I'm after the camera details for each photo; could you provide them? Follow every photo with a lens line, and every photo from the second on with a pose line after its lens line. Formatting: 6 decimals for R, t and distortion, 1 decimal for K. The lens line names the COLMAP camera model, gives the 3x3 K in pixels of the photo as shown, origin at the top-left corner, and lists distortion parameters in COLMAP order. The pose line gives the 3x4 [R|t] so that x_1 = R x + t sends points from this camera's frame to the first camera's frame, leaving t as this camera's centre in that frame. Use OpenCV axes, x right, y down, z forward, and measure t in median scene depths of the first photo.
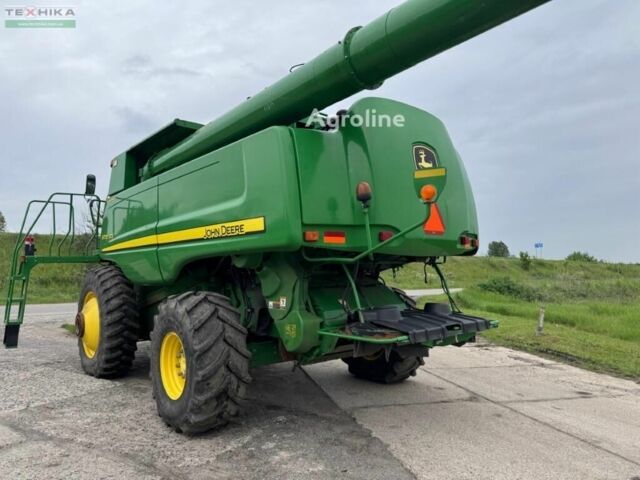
lens RADIAL K [[504.6, 0, 320.0], [0, 504.6, 240.0], [0, 0, 1]] dist [0.005097, -0.003413]
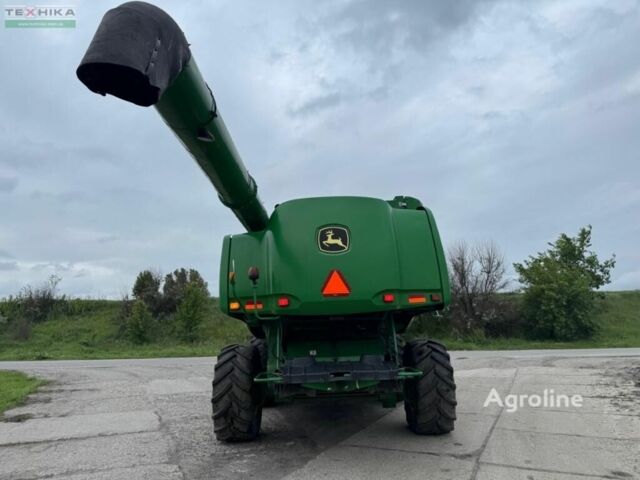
lens RADIAL K [[504.6, 0, 320.0], [0, 504.6, 240.0], [0, 0, 1]] dist [0.005097, -0.003413]
pose [[0.707498, -0.148980, -0.690834, 1.046865], [0.064815, 0.987087, -0.146489, 0.028556], [0.703737, 0.058864, 0.708018, 0.092473]]
